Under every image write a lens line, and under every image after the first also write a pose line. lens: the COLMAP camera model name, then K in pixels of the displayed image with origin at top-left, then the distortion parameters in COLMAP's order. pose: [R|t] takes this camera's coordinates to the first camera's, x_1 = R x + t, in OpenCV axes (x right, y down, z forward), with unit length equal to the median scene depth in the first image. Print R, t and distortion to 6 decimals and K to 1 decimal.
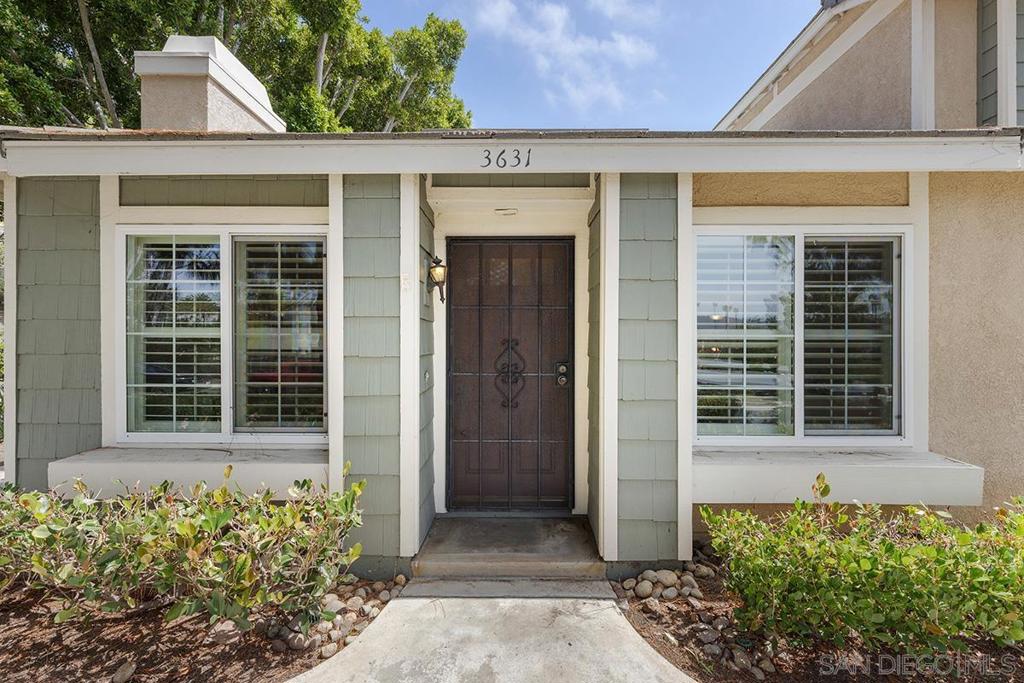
lens RADIAL K [[456.8, 0, 512.8], [0, 456.8, 340.2], [0, 0, 1]] dist [0.004970, 0.000533]
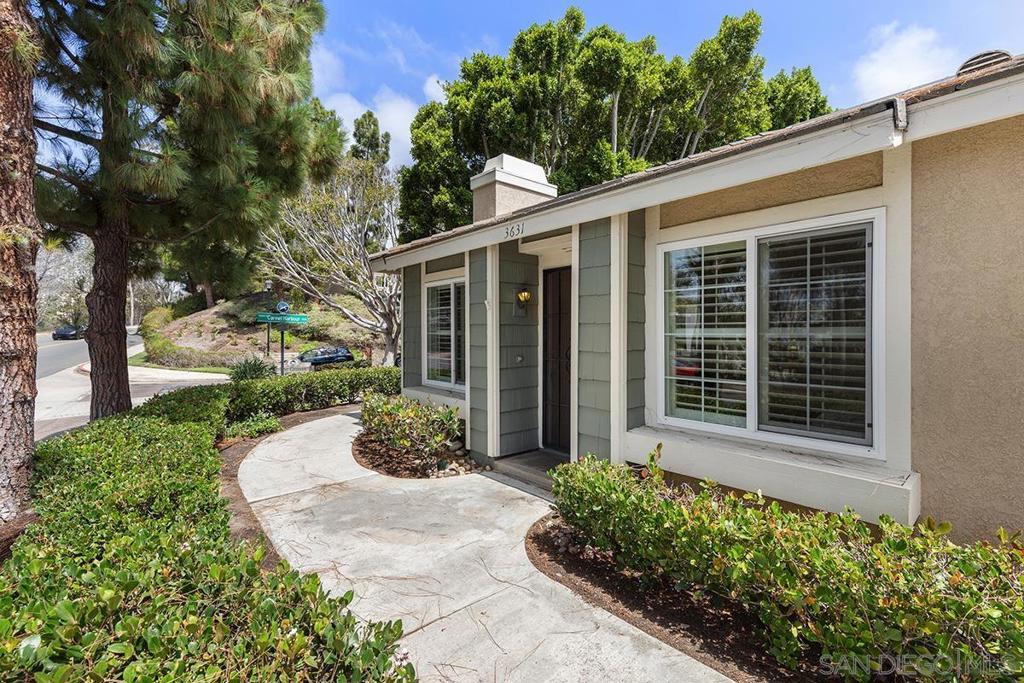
lens RADIAL K [[456.8, 0, 515.7], [0, 456.8, 337.8], [0, 0, 1]] dist [0.004970, 0.000533]
pose [[0.659230, 0.005660, -0.751920, 1.043235], [-0.002084, 0.999982, 0.005700, -0.005941], [0.751938, -0.002191, 0.659230, -0.100737]]
